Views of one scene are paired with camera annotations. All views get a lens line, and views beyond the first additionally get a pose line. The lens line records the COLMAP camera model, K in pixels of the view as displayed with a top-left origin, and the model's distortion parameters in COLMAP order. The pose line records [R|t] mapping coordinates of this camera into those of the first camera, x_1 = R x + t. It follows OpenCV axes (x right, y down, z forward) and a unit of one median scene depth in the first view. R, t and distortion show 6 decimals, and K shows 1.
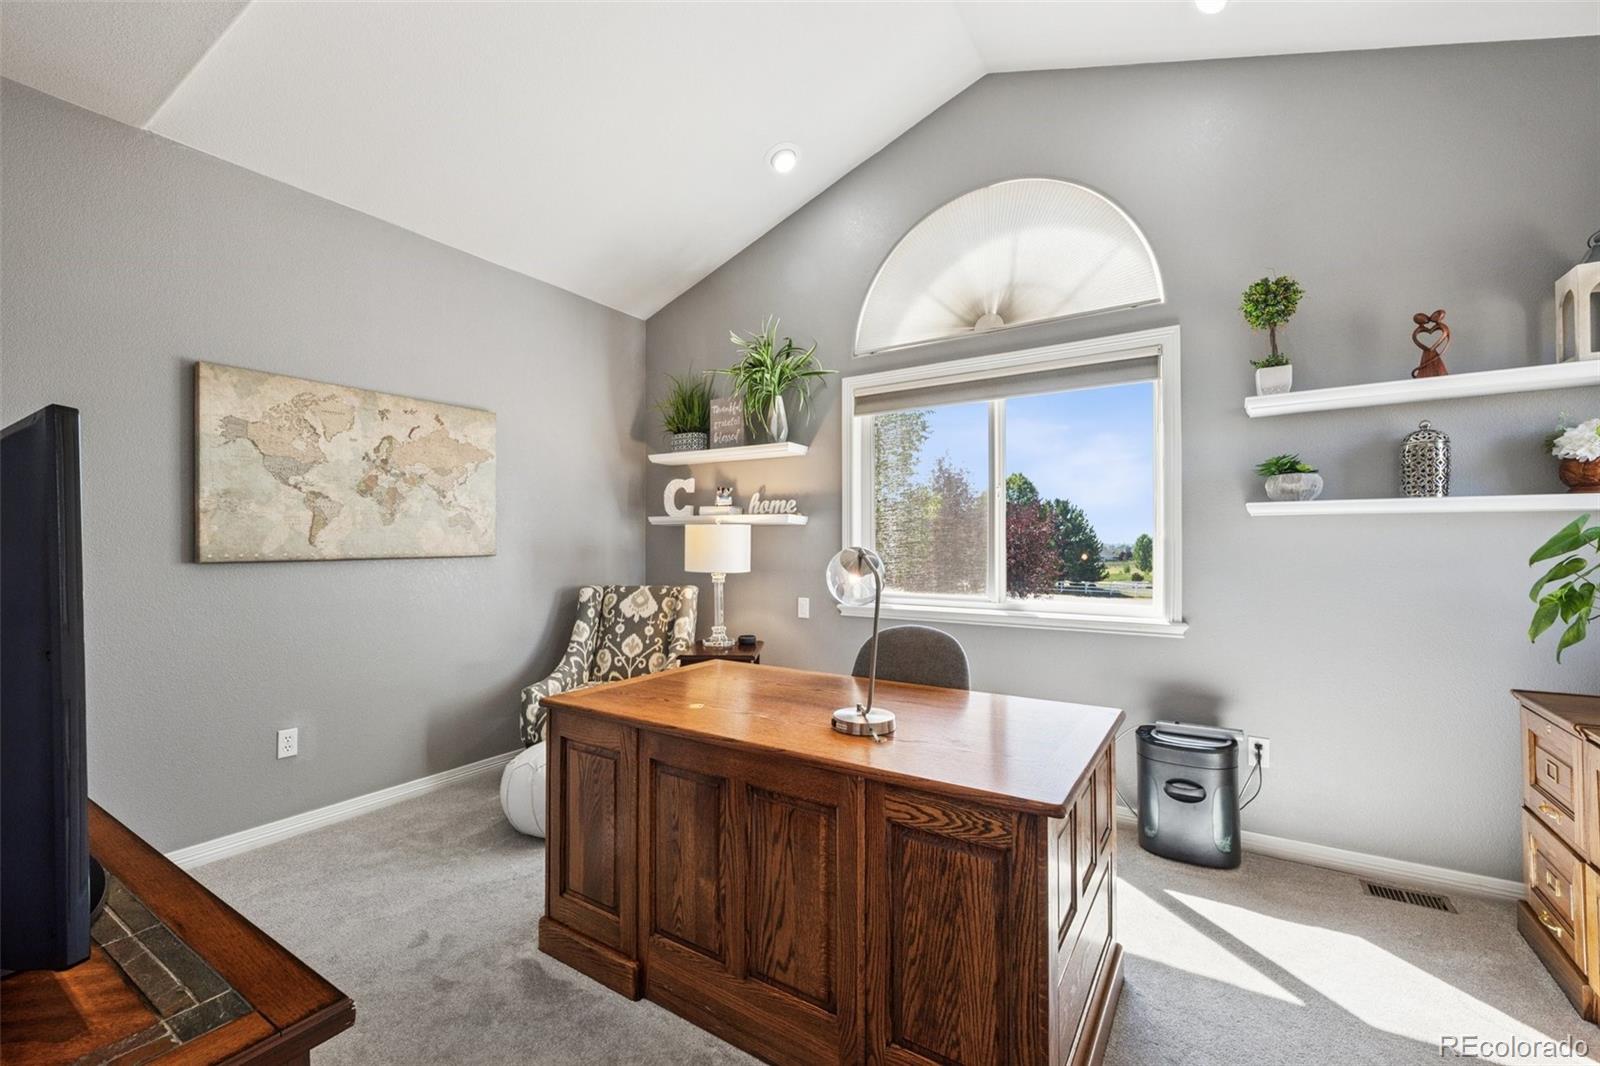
lens RADIAL K [[661.2, 0, 797.5], [0, 661.2, 543.8], [0, 0, 1]] dist [-0.001354, -0.000111]
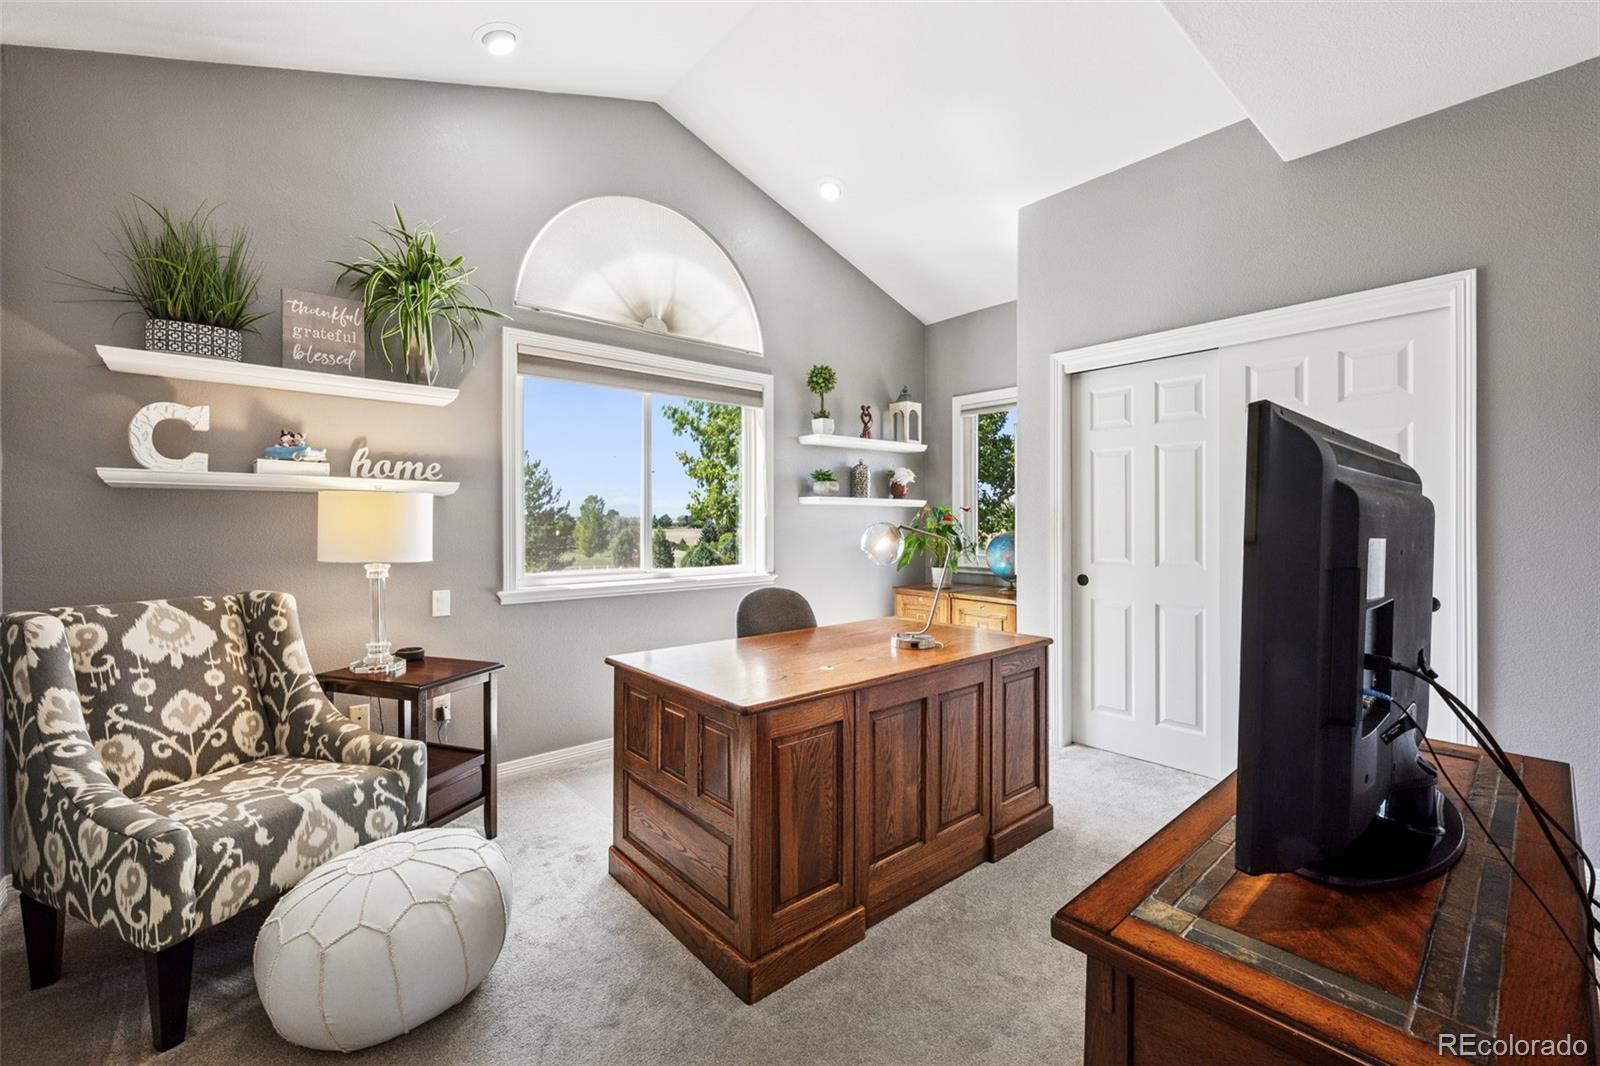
lens RADIAL K [[666.2, 0, 802.2], [0, 666.2, 529.8], [0, 0, 1]] dist [-0.000265, 0.000233]
pose [[0.269940, -0.012208, 0.962800, -0.634753], [-0.000860, 0.999916, 0.012920, 0.000417], [-0.962877, -0.004316, 0.269907, 0.383283]]
